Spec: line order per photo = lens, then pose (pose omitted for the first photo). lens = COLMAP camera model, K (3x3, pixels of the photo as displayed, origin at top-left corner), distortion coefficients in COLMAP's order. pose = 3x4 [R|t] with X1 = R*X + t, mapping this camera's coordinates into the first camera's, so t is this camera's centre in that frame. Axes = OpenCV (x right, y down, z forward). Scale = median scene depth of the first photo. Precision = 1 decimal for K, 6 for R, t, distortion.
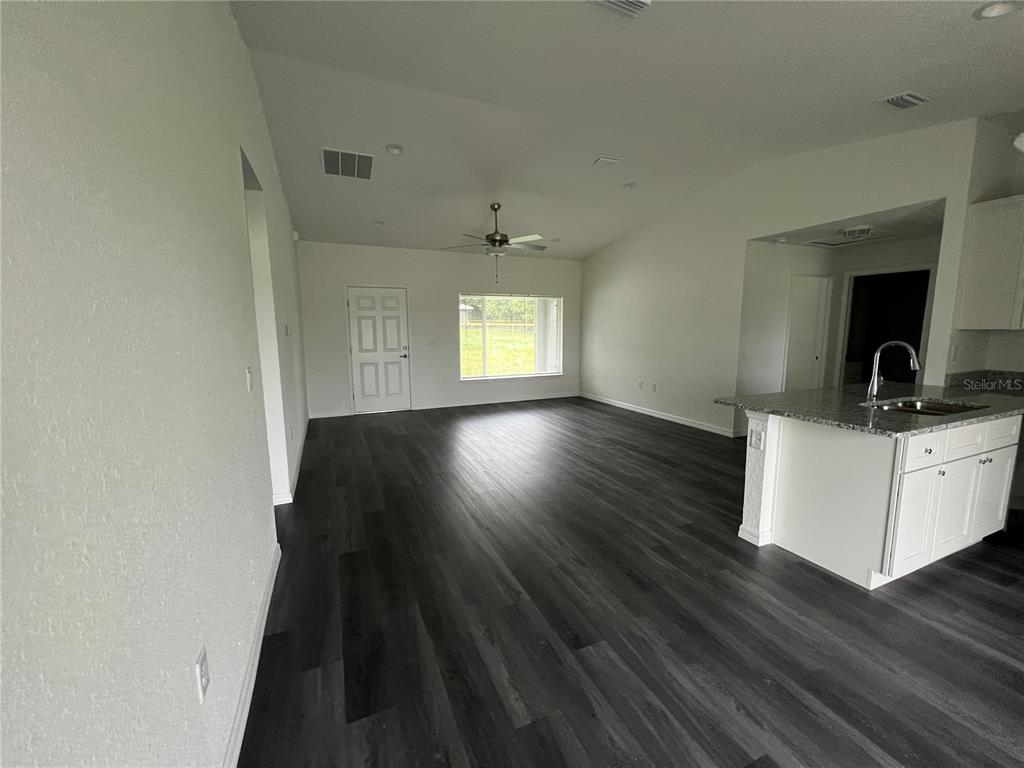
lens RADIAL K [[407.8, 0, 509.2], [0, 407.8, 380.0], [0, 0, 1]] dist [-0.002126, -0.000431]
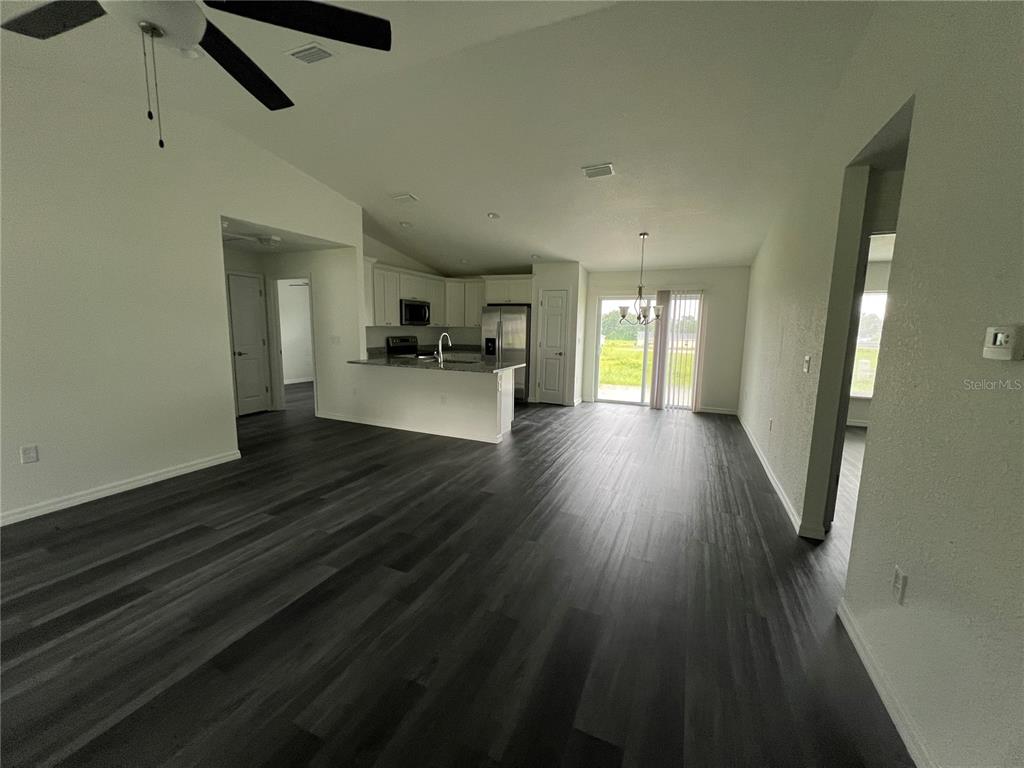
lens RADIAL K [[407.8, 0, 512.0], [0, 407.8, 381.7], [0, 0, 1]] dist [-0.002126, -0.000431]
pose [[-0.677370, -0.110779, 0.727254, -0.462490], [0.078693, 0.972013, 0.221357, -0.167592], [-0.731422, 0.207170, -0.649694, 1.252444]]
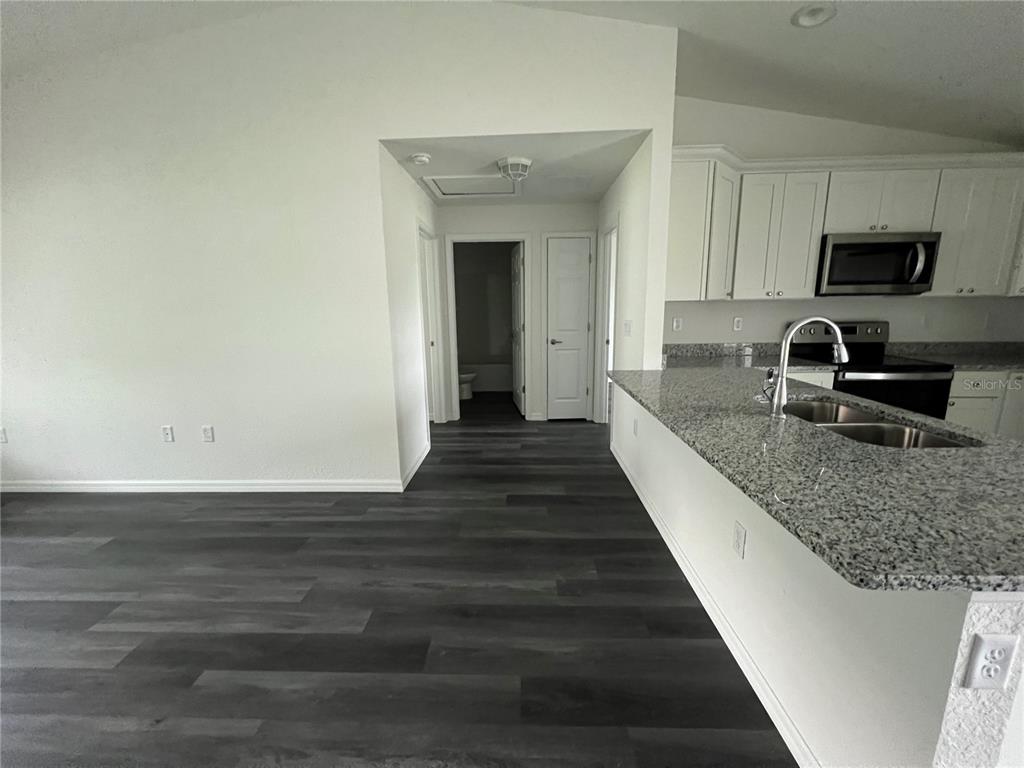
lens RADIAL K [[407.8, 0, 508.3], [0, 407.8, 381.4], [0, 0, 1]] dist [-0.002126, -0.000431]
pose [[0.429110, -0.172430, 0.886641, 0.131840], [0.133559, 0.982932, 0.126517, -0.079757], [-0.893323, 0.064129, 0.444815, 0.671504]]
